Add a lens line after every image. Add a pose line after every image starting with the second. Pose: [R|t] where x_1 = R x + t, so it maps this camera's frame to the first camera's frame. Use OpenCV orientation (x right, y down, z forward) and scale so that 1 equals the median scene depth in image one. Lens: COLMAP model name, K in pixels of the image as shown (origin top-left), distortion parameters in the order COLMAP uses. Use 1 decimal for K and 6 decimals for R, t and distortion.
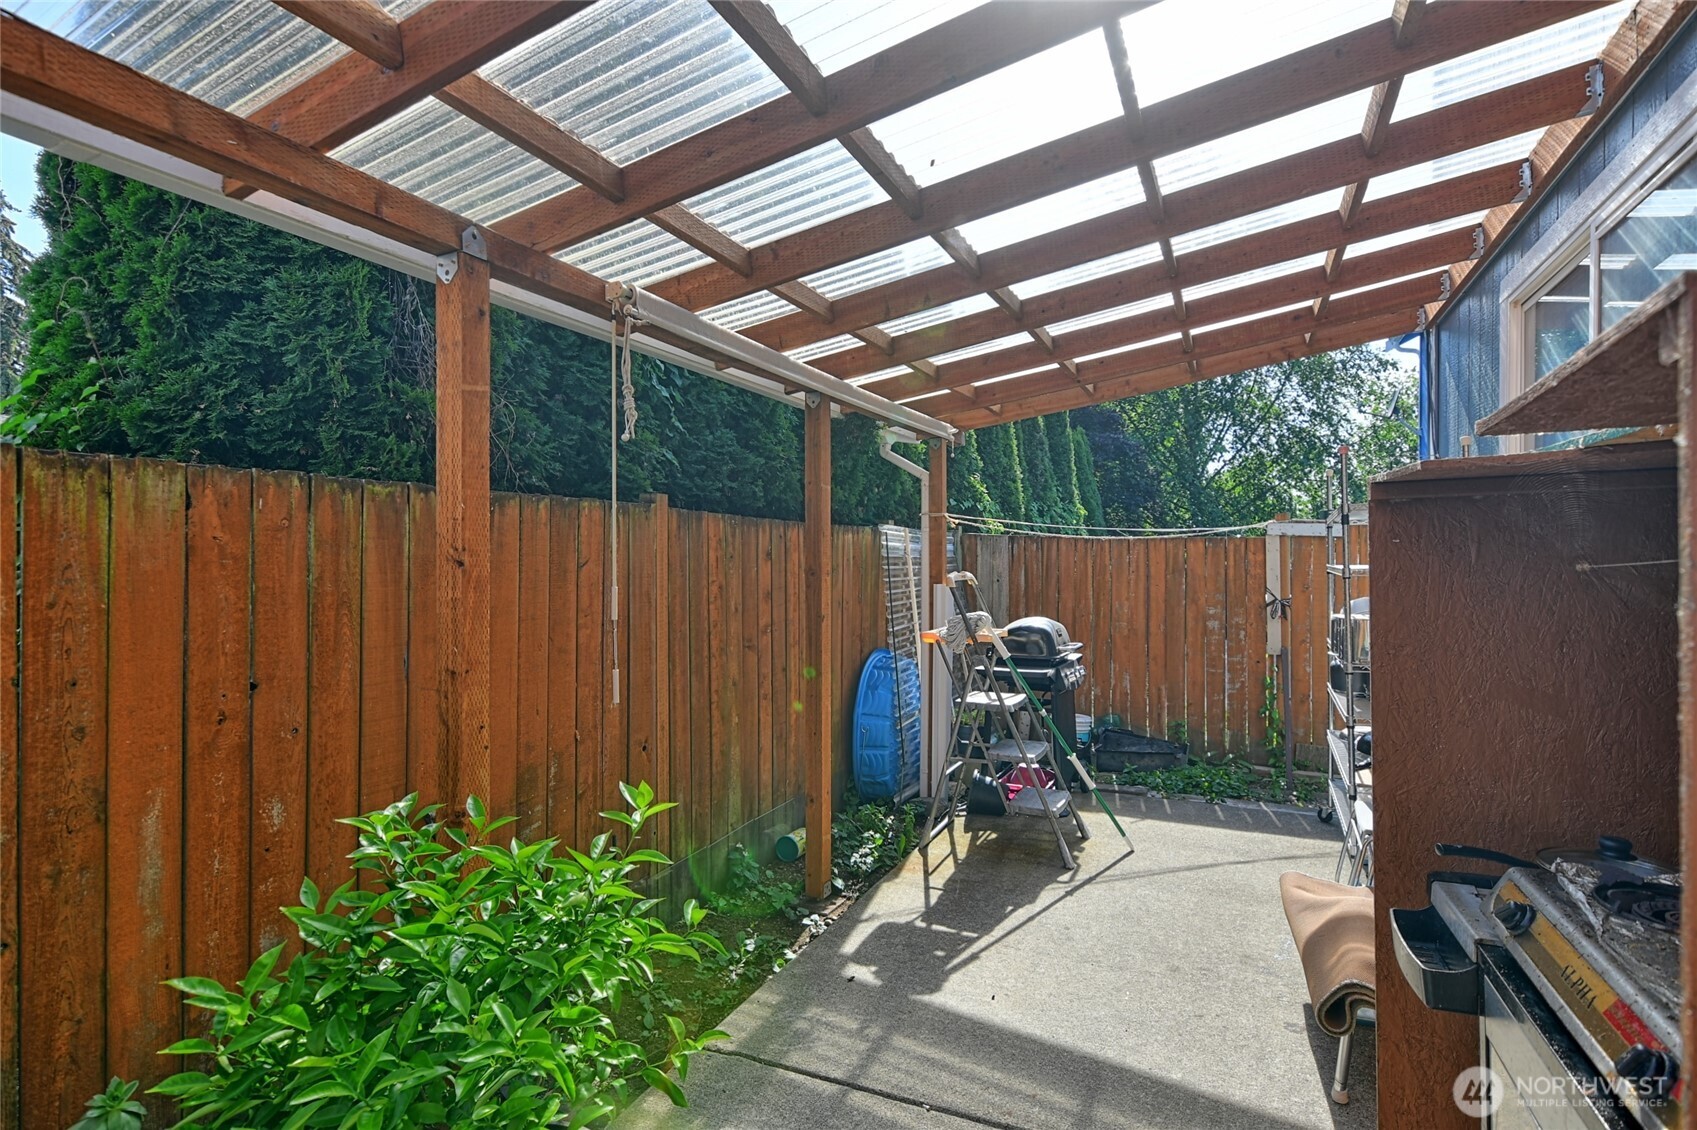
lens RADIAL K [[828.5, 0, 846.2], [0, 828.5, 557.0], [0, 0, 1]] dist [-0.000555, 0.000215]
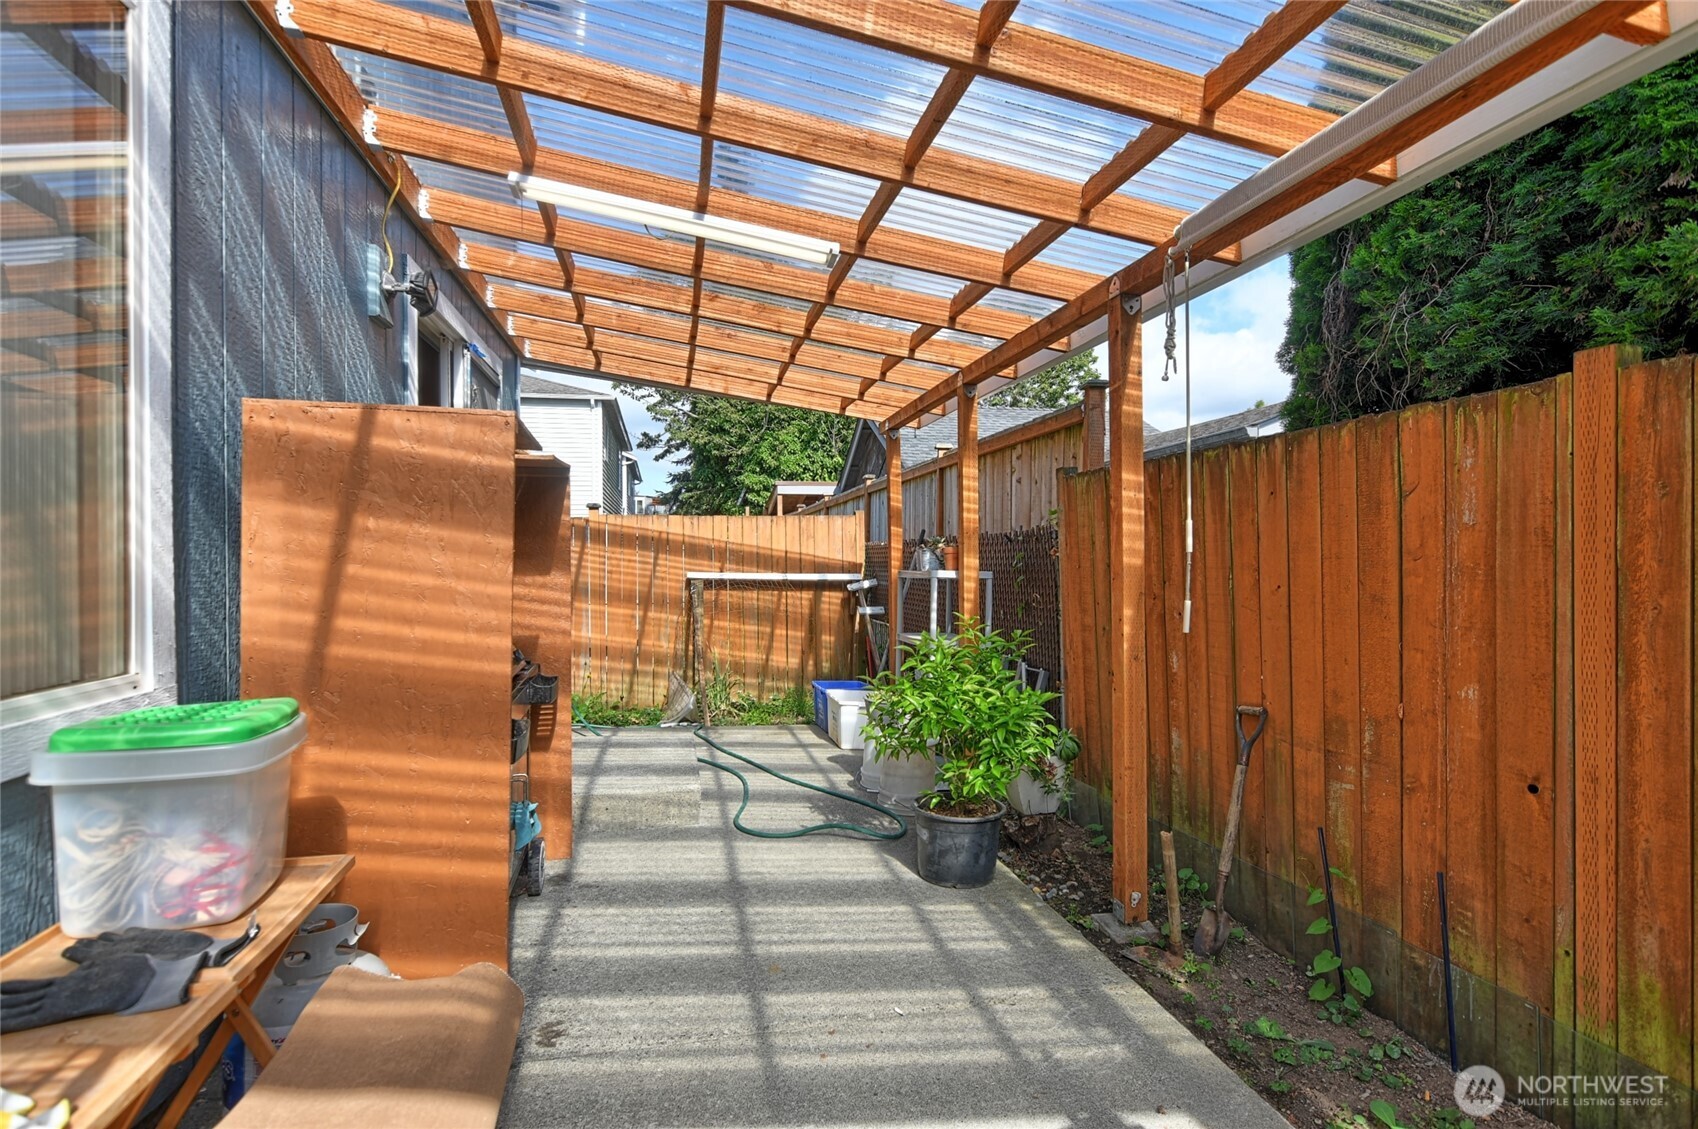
lens RADIAL K [[829.0, 0, 849.0], [0, 829.0, 560.8], [0, 0, 1]] dist [-0.000555, 0.000215]
pose [[-0.795075, -0.002455, -0.606506, 0.604716], [-0.001889, 0.999997, -0.001571, 0.079944], [0.606508, -0.000103, -0.795077, 1.385557]]
